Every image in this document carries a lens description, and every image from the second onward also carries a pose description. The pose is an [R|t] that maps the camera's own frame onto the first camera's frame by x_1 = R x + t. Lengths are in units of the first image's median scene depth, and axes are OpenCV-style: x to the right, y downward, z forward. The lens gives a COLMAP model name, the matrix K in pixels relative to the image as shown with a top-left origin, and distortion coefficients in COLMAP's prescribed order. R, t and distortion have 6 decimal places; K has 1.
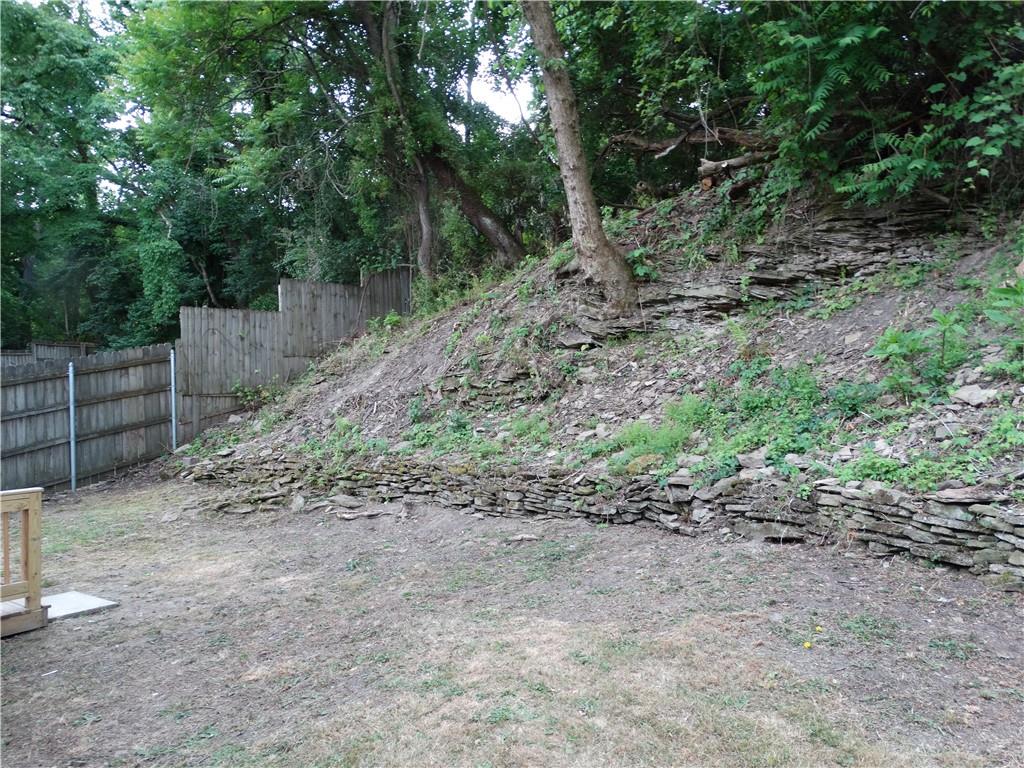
lens RADIAL K [[729.2, 0, 513.7], [0, 729.2, 383.3], [0, 0, 1]] dist [0.023244, -0.010111]
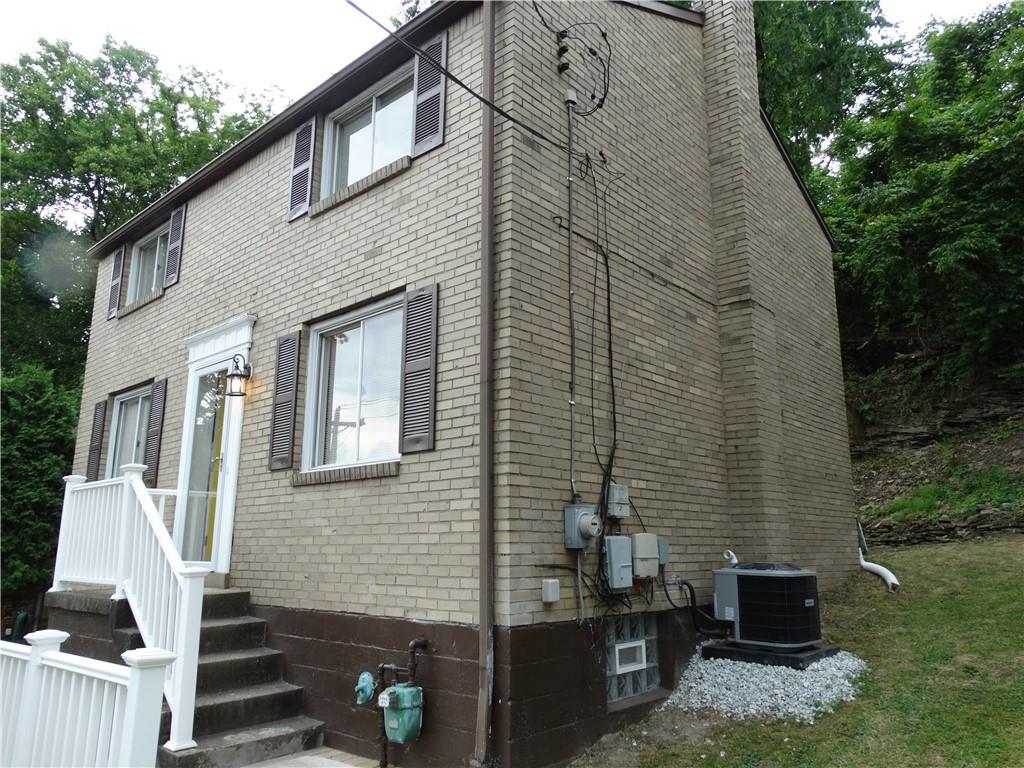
lens RADIAL K [[729.2, 0, 514.5], [0, 729.2, 378.1], [0, 0, 1]] dist [0.023244, -0.010111]
pose [[0.996727, -0.008586, -0.080386, -0.556157], [-0.008290, 0.978247, -0.207276, 0.126466], [0.080417, 0.207264, 0.974974, -0.817506]]
